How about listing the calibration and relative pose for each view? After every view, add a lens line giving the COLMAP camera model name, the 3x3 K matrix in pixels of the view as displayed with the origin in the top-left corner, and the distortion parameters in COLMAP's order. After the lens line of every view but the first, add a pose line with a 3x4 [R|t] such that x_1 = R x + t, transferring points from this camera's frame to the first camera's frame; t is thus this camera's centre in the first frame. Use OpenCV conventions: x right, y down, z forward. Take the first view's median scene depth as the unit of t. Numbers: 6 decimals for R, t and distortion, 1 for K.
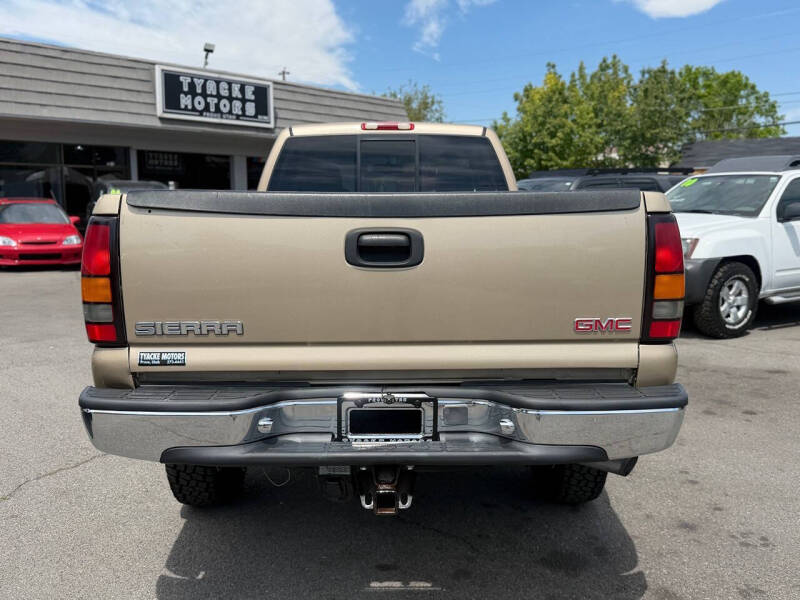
lens RADIAL K [[711.3, 0, 400.0], [0, 711.3, 300.0], [0, 0, 1]] dist [0.137611, -0.249047]
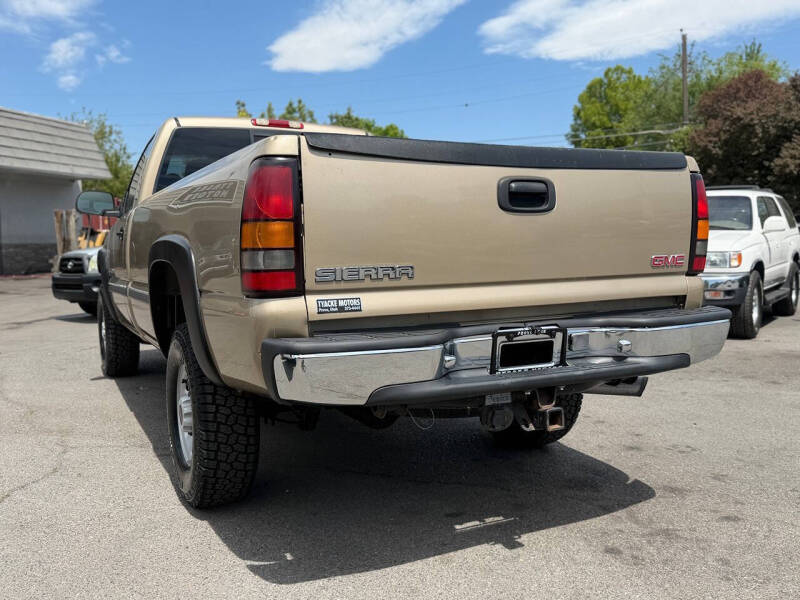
lens RADIAL K [[712.2, 0, 404.8], [0, 712.2, 306.5], [0, 0, 1]] dist [0.132384, -0.257326]
pose [[0.893503, -0.049569, 0.446314, -0.321967], [0.071618, 0.996897, -0.032659, 0.056955], [-0.443310, 0.061145, 0.894280, 0.041009]]
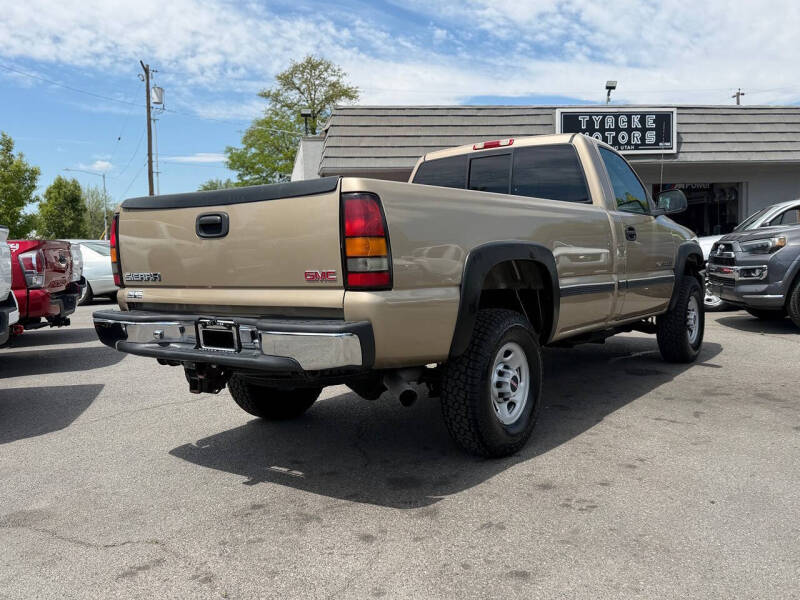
lens RADIAL K [[712.2, 0, 404.8], [0, 712.2, 306.5], [0, 0, 1]] dist [0.132384, -0.257326]
pose [[0.795592, 0.027244, -0.605220, 0.581477], [-0.052514, 0.998330, -0.024092, 0.055266], [0.603552, 0.050950, 0.795694, 0.004976]]
